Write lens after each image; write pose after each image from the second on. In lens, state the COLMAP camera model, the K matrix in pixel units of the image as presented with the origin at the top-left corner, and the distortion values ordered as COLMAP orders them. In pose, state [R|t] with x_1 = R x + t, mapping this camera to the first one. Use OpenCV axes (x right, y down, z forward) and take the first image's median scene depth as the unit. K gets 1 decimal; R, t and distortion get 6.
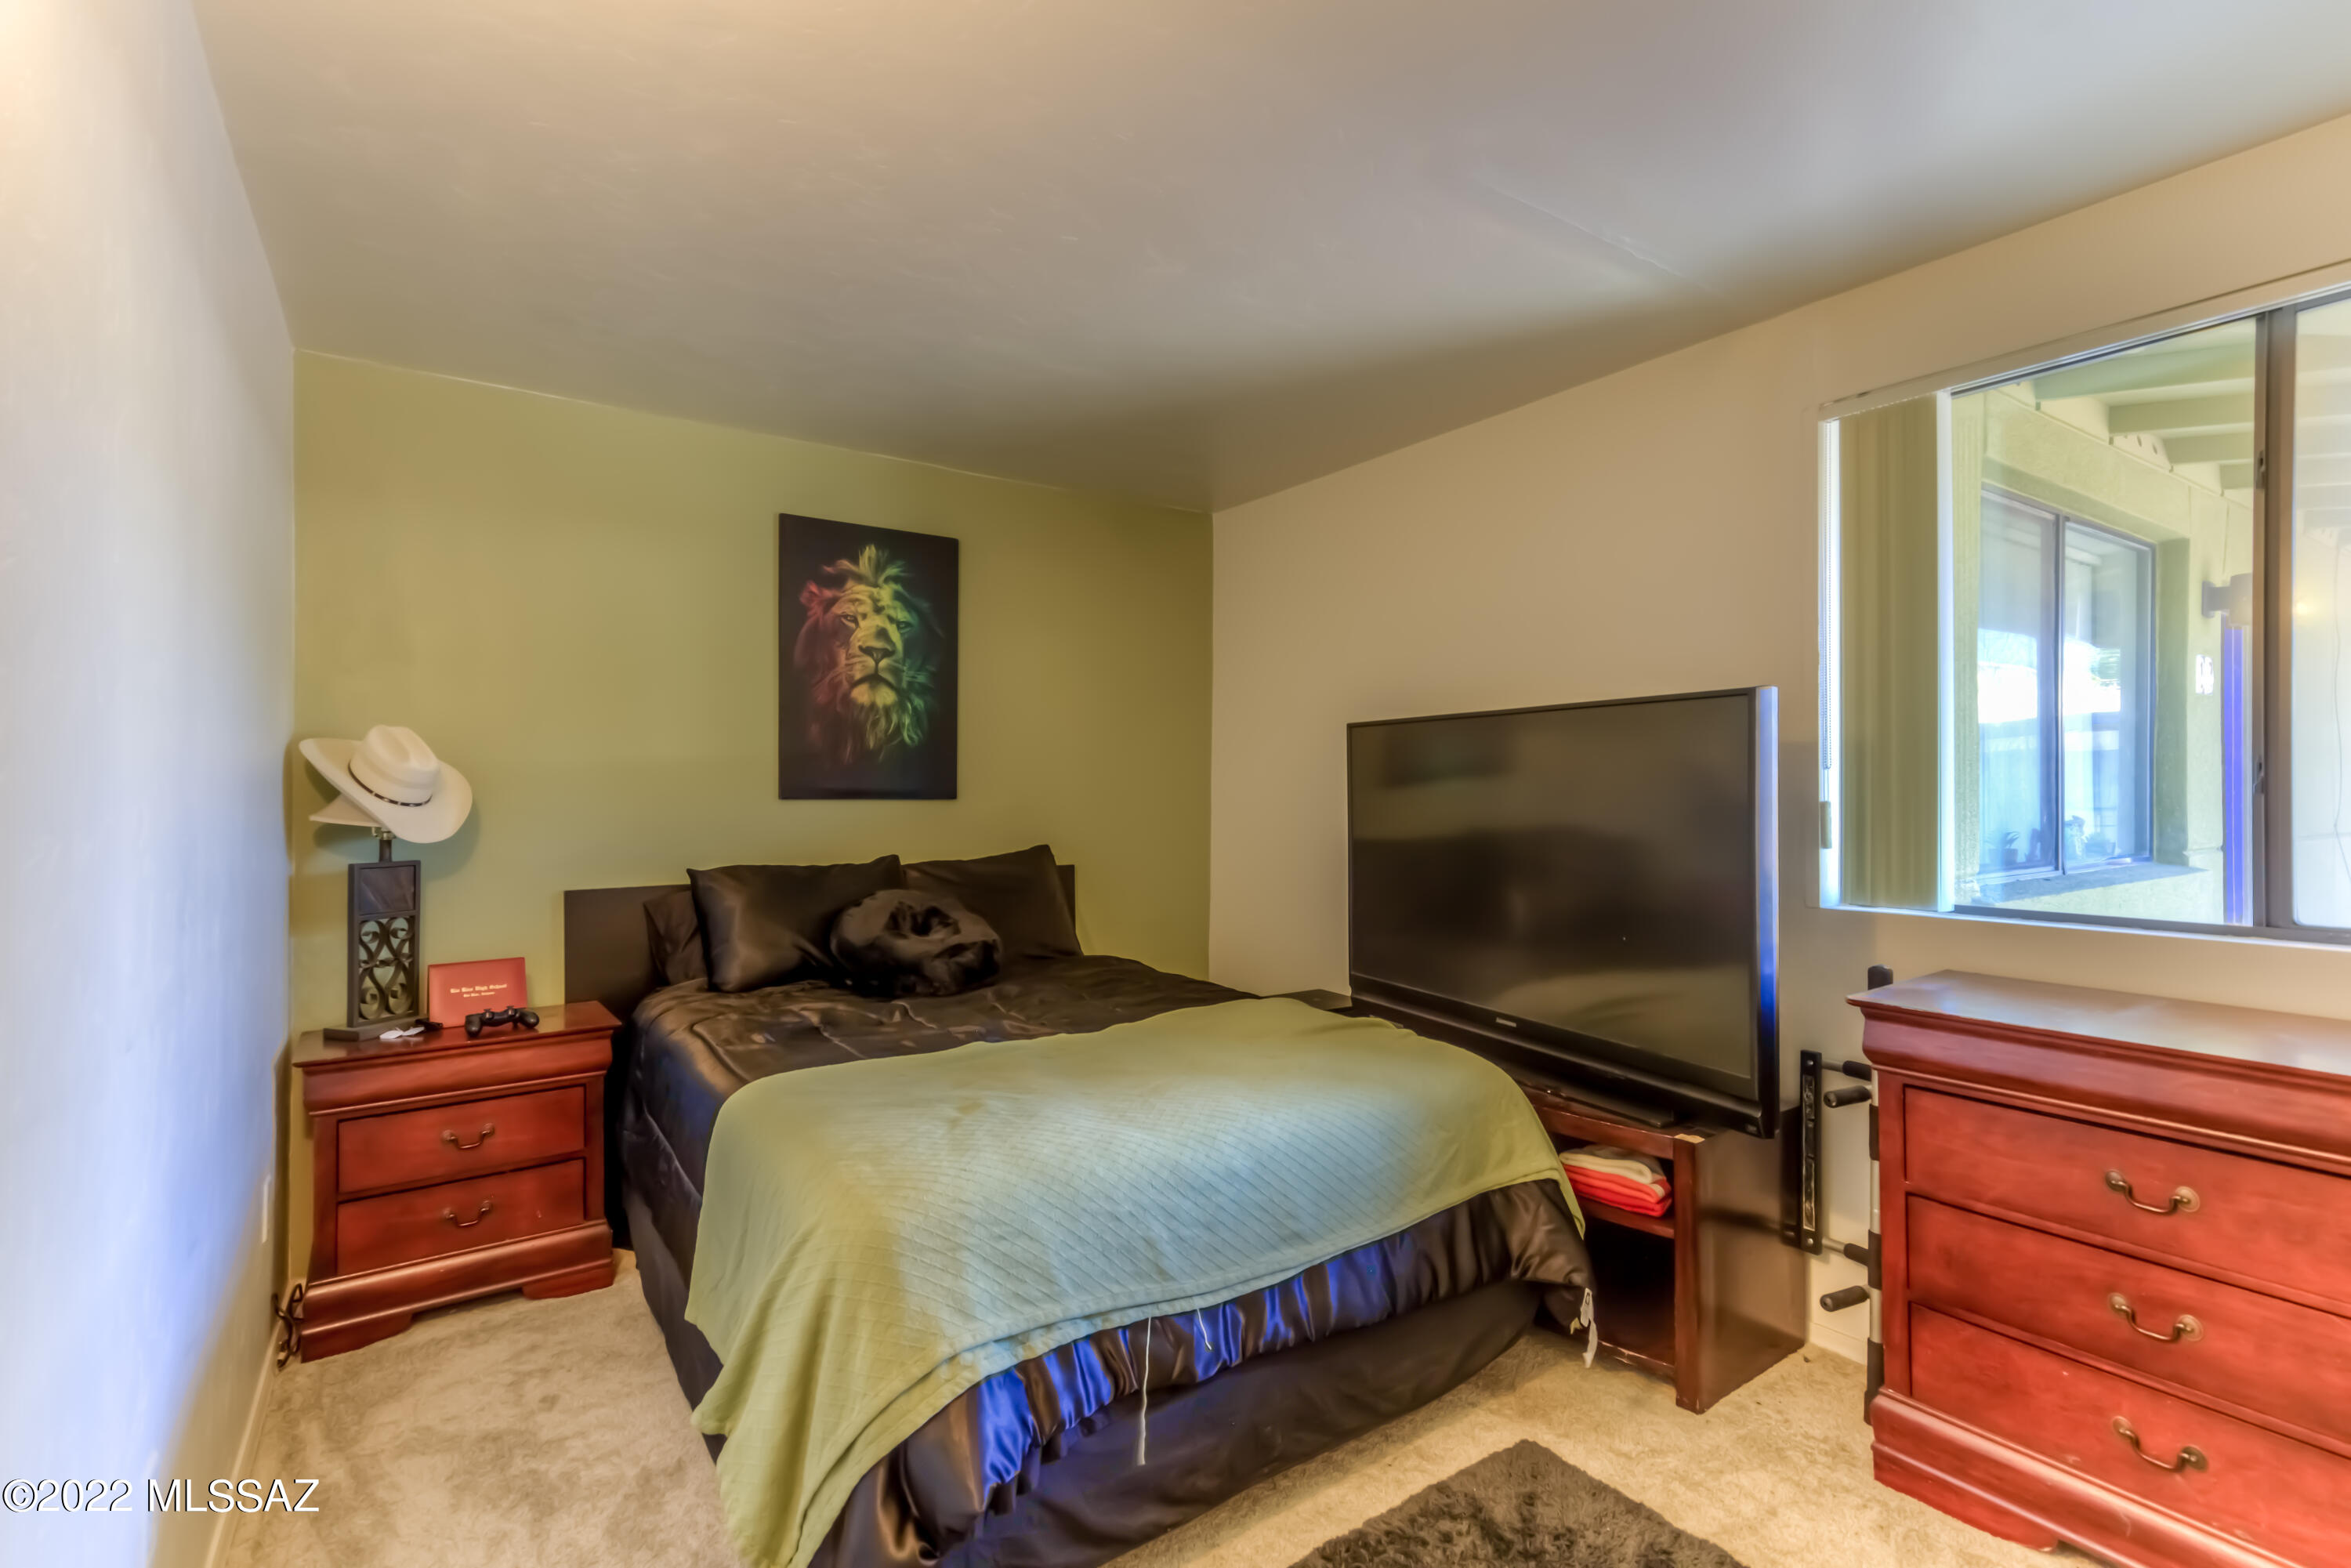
lens RADIAL K [[1093.1, 0, 1188.9], [0, 1093.1, 779.4], [0, 0, 1]] dist [0.007790, -0.000472]
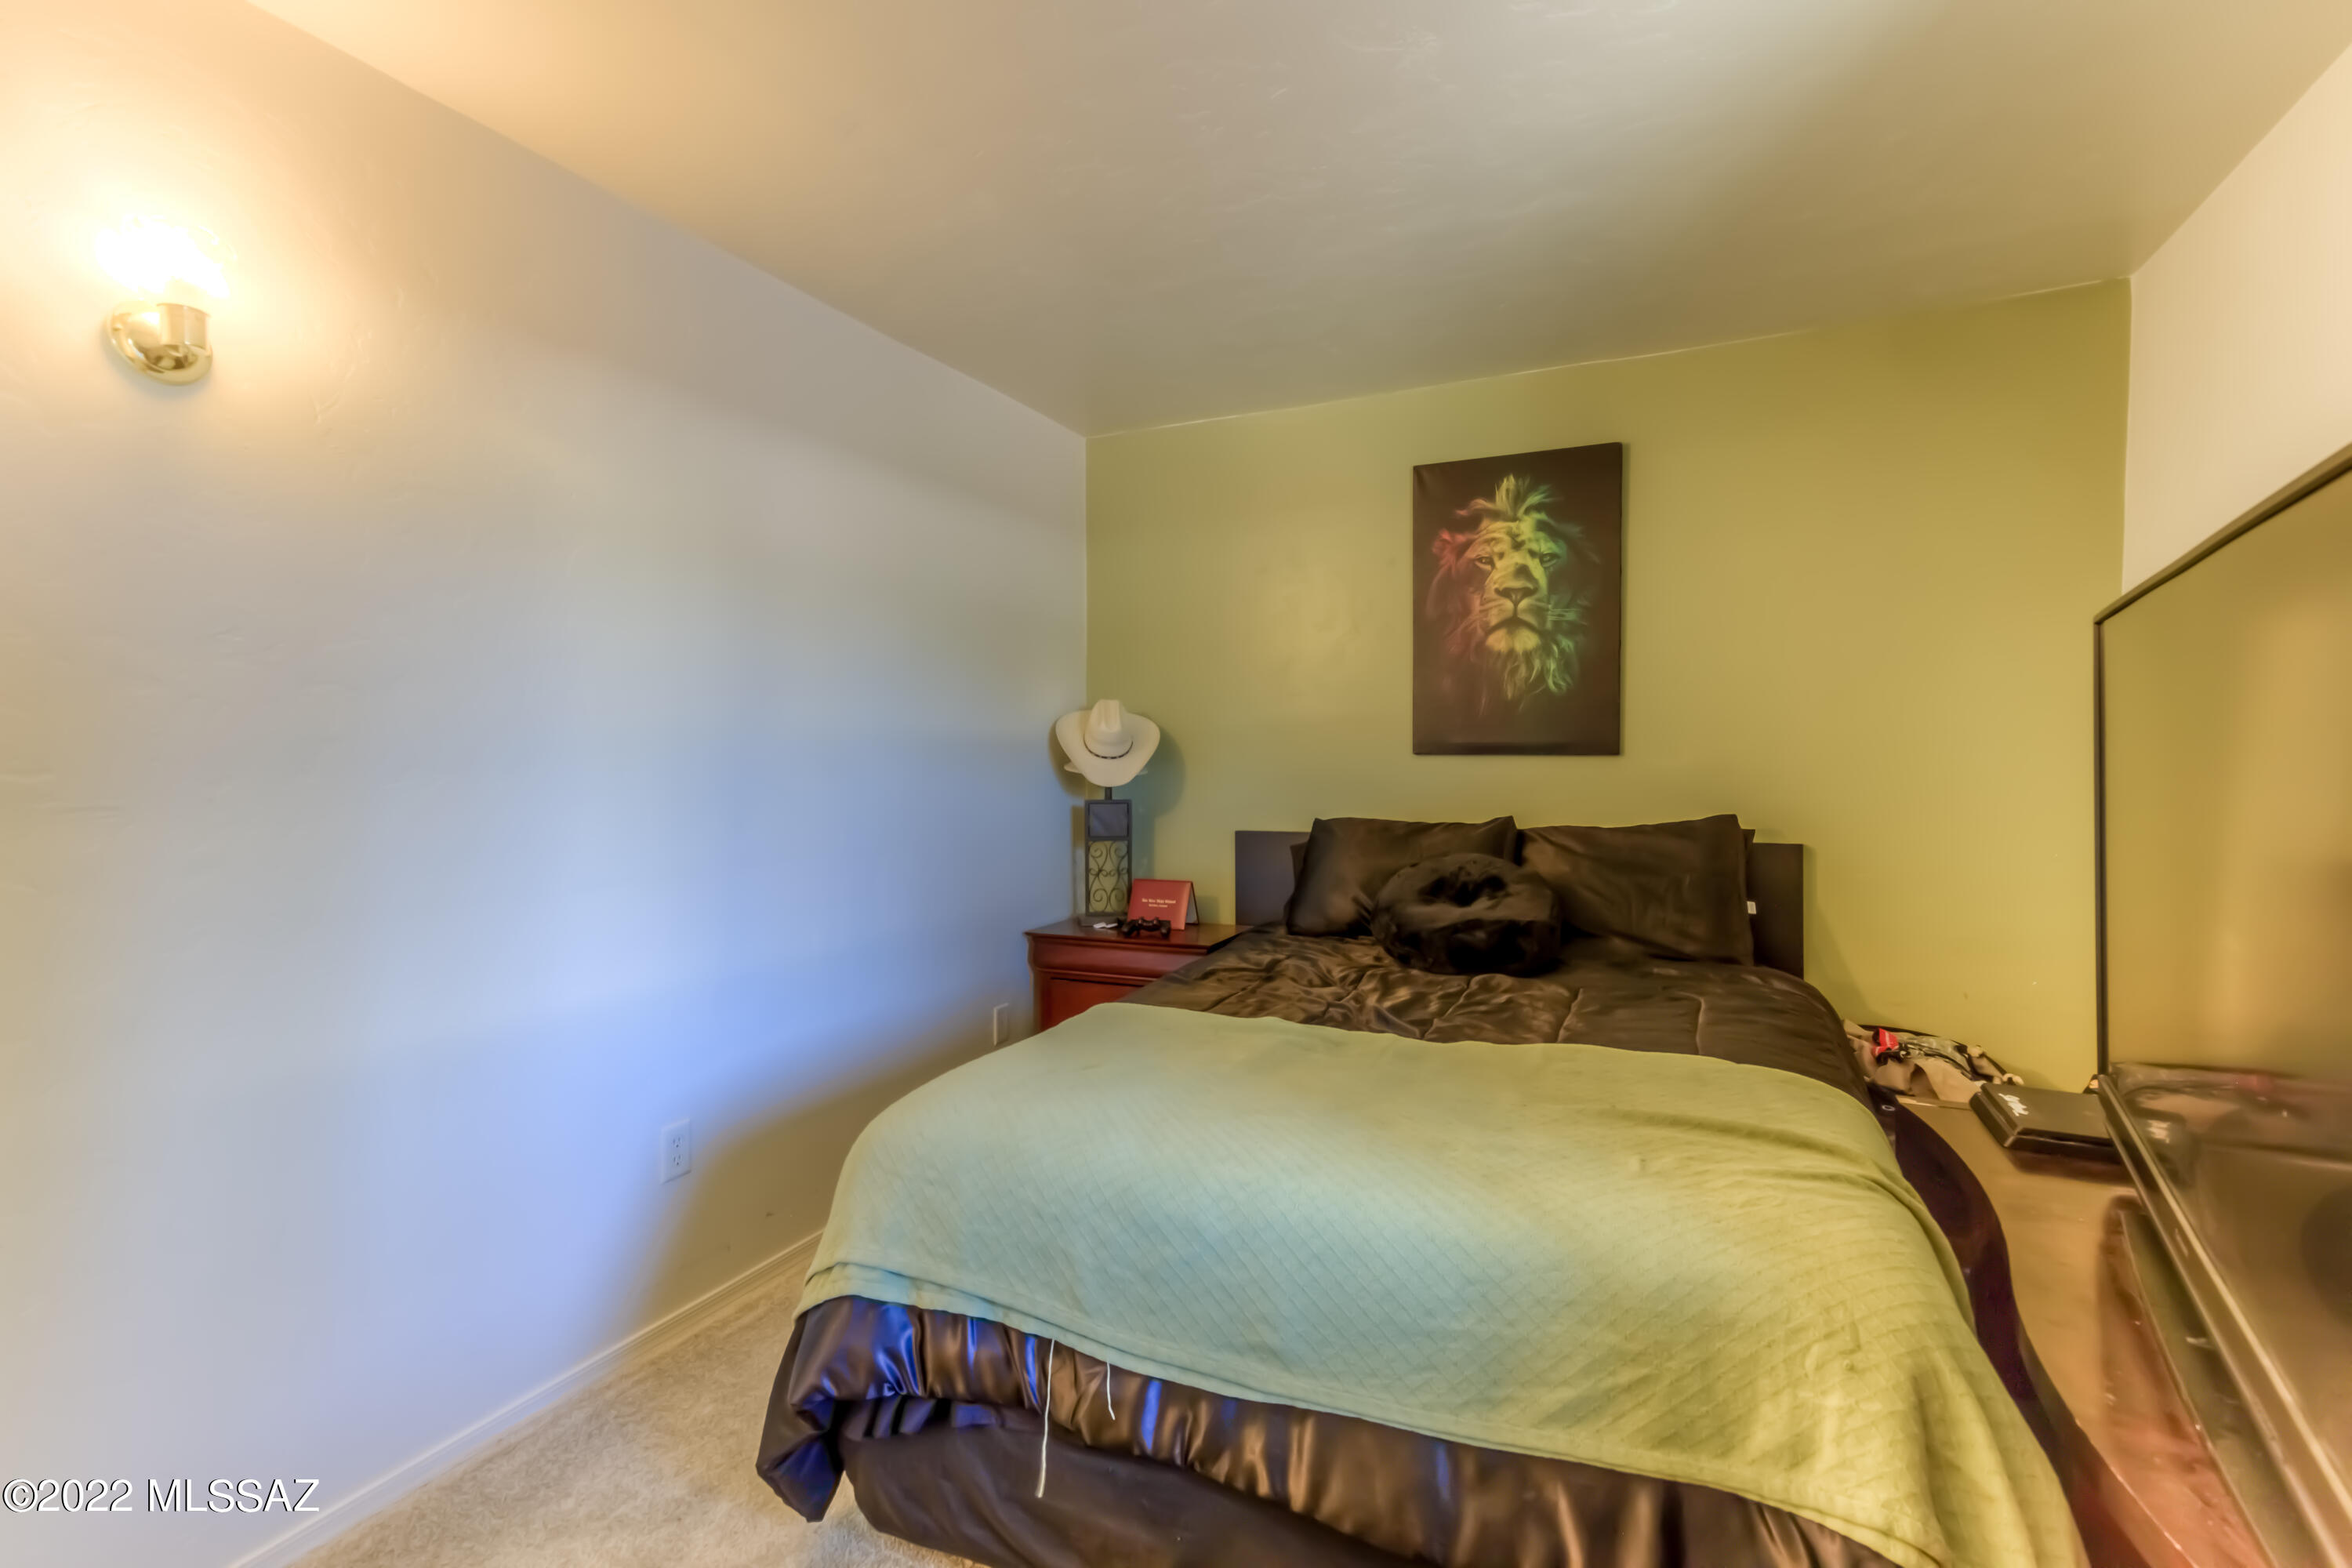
lens RADIAL K [[1090.6, 0, 1173.9], [0, 1090.6, 756.3], [0, 0, 1]] dist [0.013745, 0.000044]
pose [[0.495847, 0.004490, -0.868398, 0.366237], [0.014230, 0.999810, 0.013295, 0.003268], [0.868293, -0.018949, 0.495689, 0.305565]]
